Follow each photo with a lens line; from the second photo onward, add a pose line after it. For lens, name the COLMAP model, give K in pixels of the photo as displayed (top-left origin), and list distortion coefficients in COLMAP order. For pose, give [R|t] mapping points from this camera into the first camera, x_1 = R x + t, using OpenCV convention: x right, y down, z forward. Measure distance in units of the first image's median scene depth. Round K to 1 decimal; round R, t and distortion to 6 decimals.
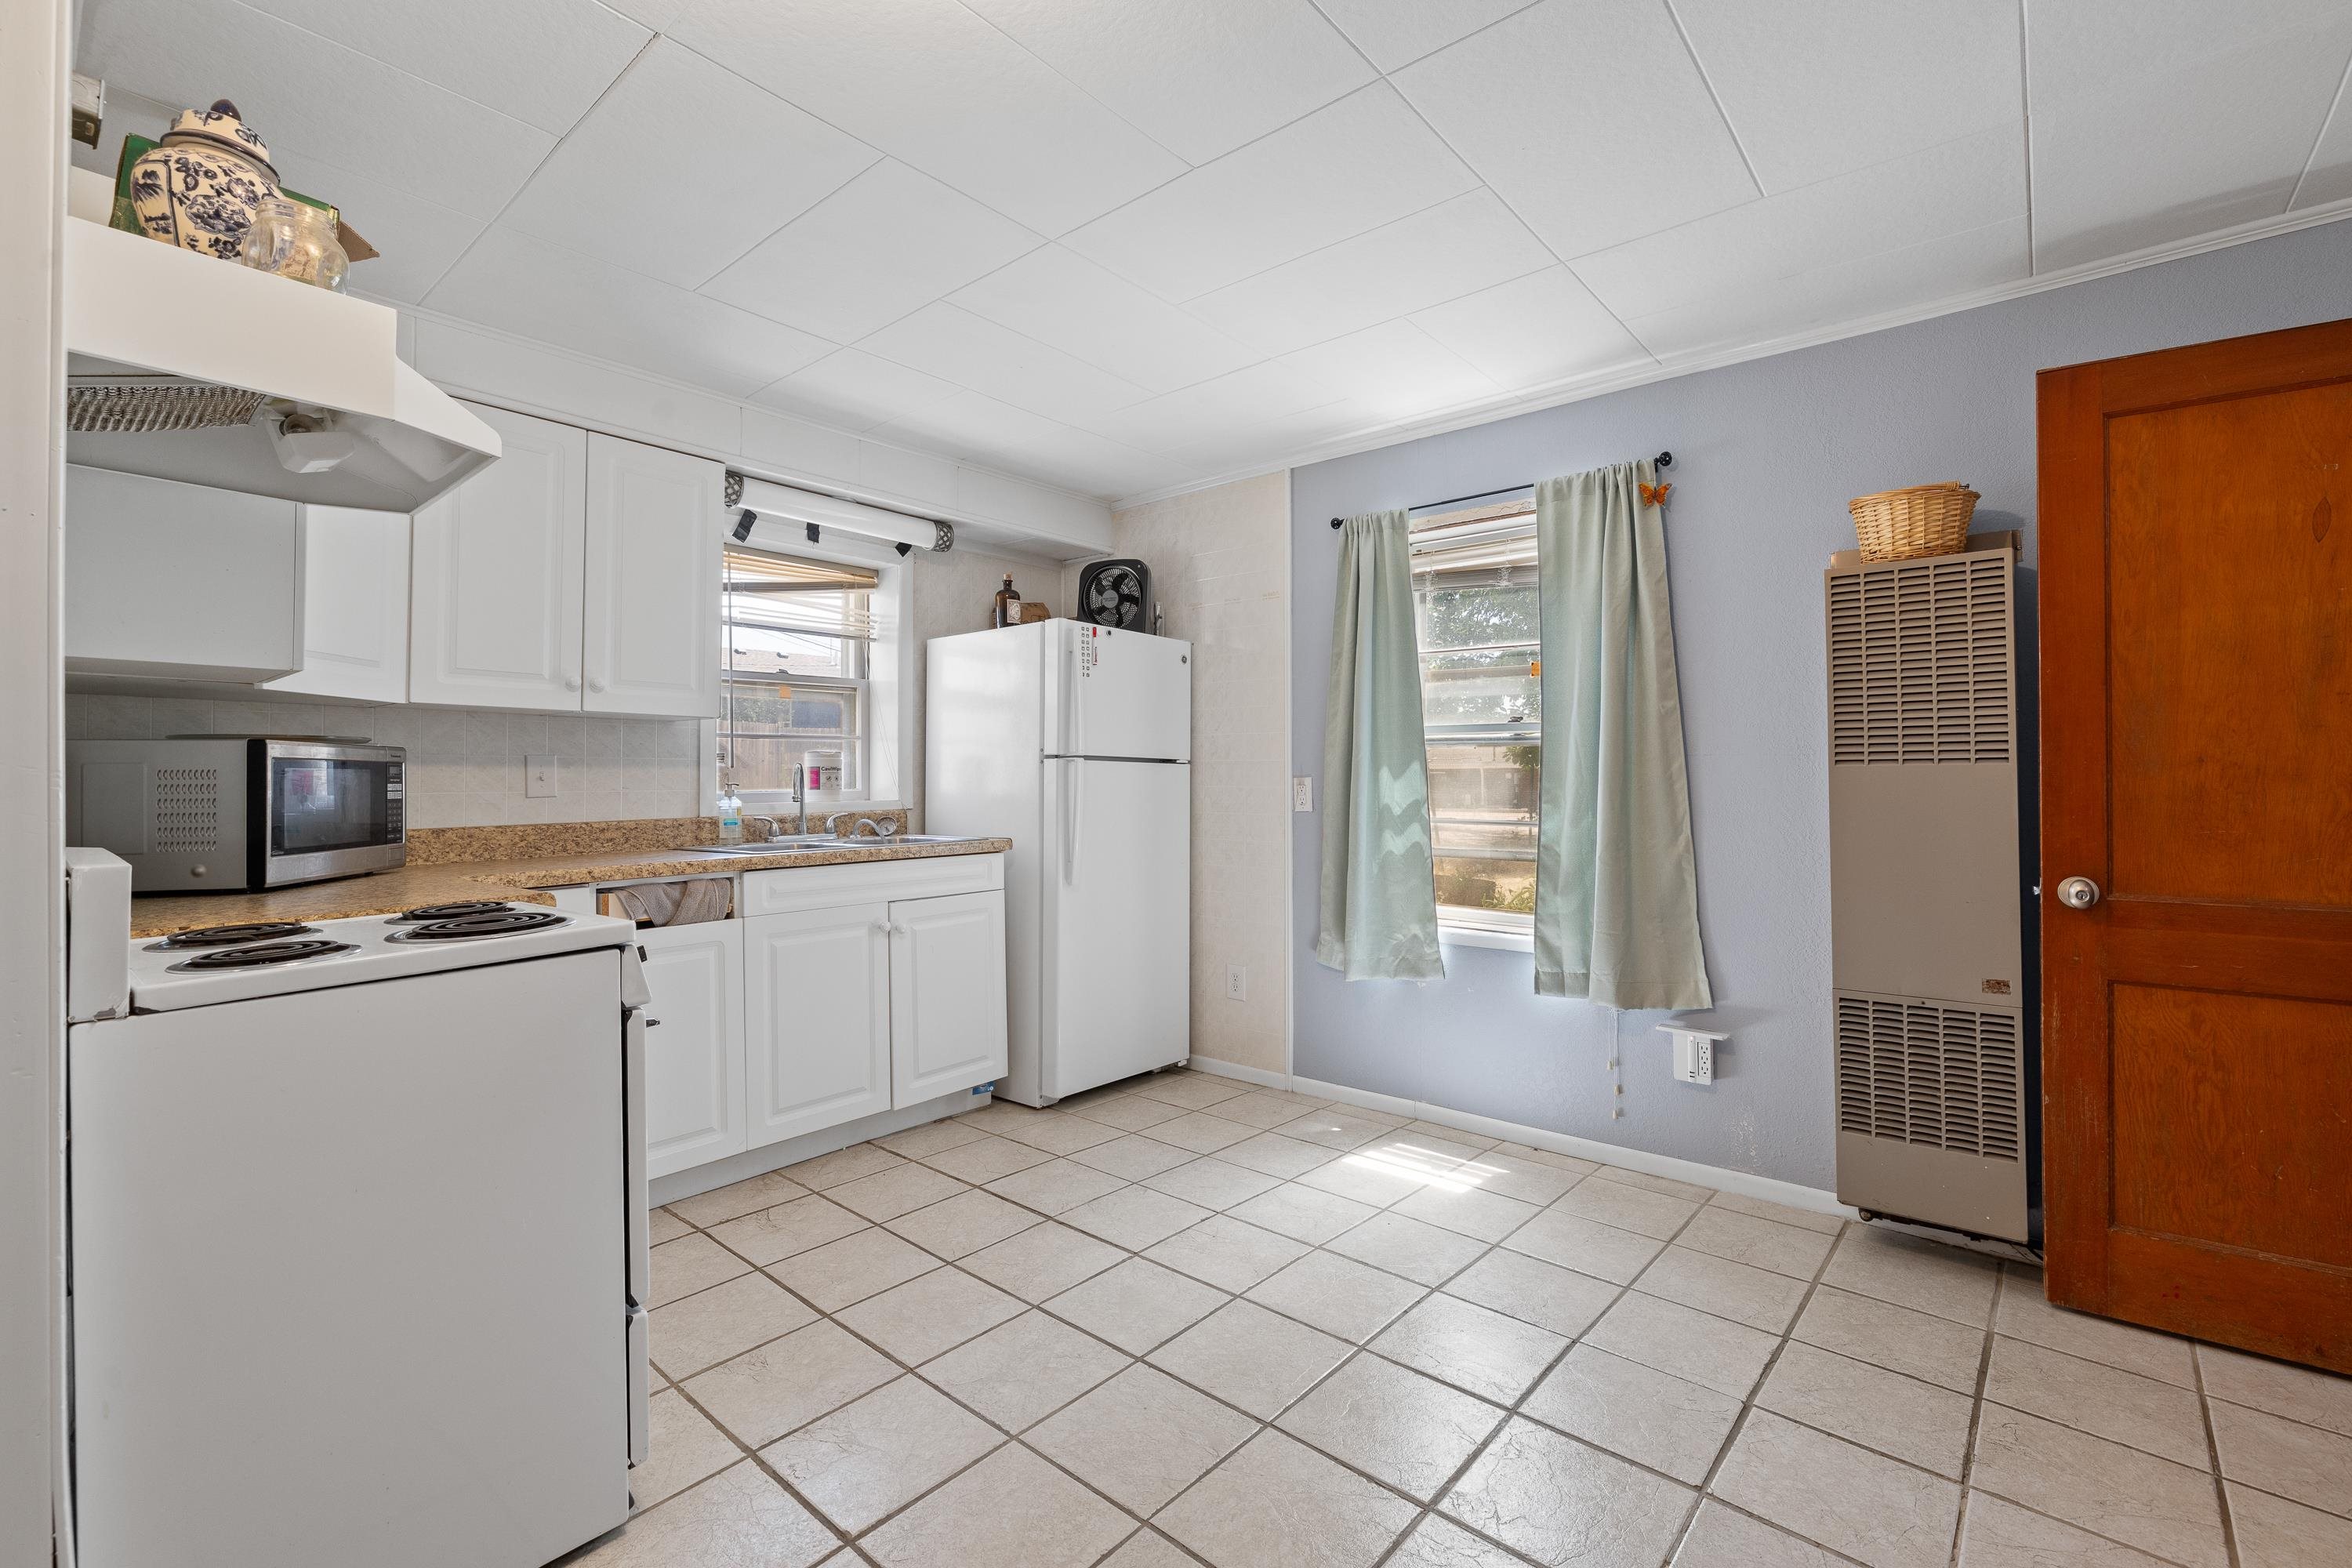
lens RADIAL K [[1020.9, 0, 1168.1], [0, 1020.9, 772.6], [0, 0, 1]] dist [-0.007783, 0.002115]
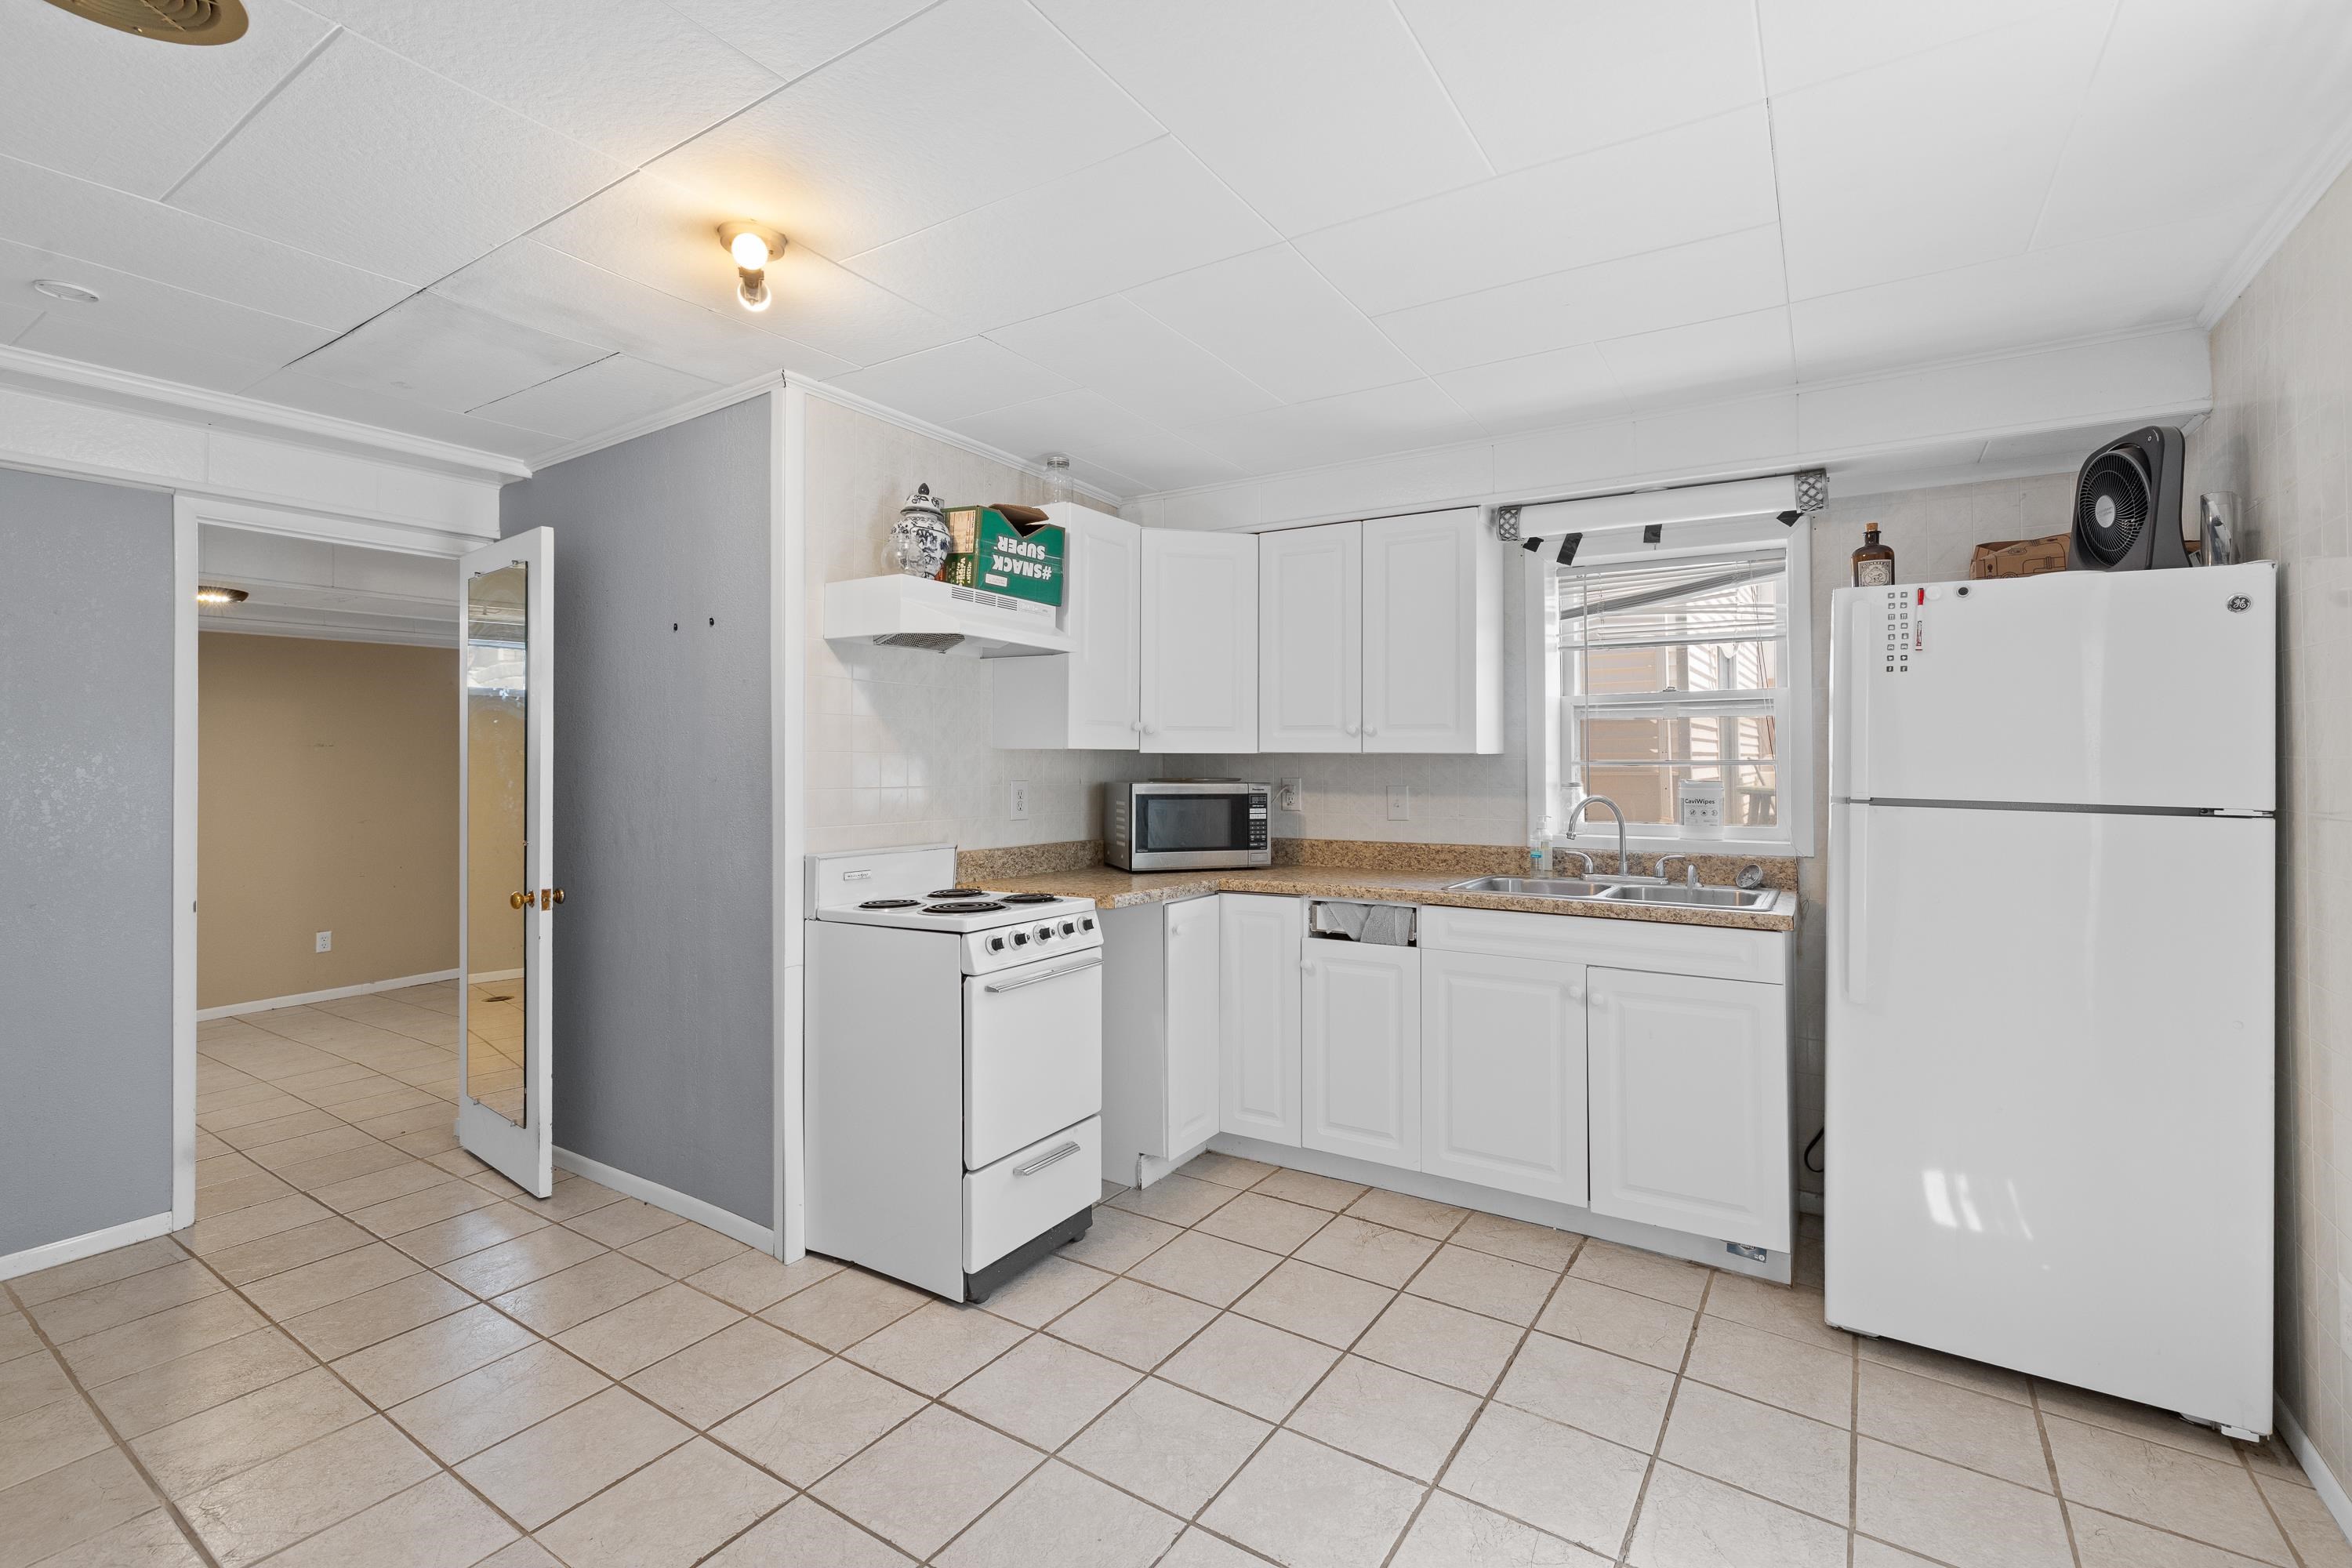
lens RADIAL K [[1020.9, 0, 1206.0], [0, 1020.9, 750.4], [0, 0, 1]] dist [-0.007783, 0.002115]
pose [[0.153691, -0.008229, -0.988085, 0.545203], [0.001069, 0.999966, -0.008162, -0.048706], [0.988118, 0.000199, 0.153694, 0.574523]]
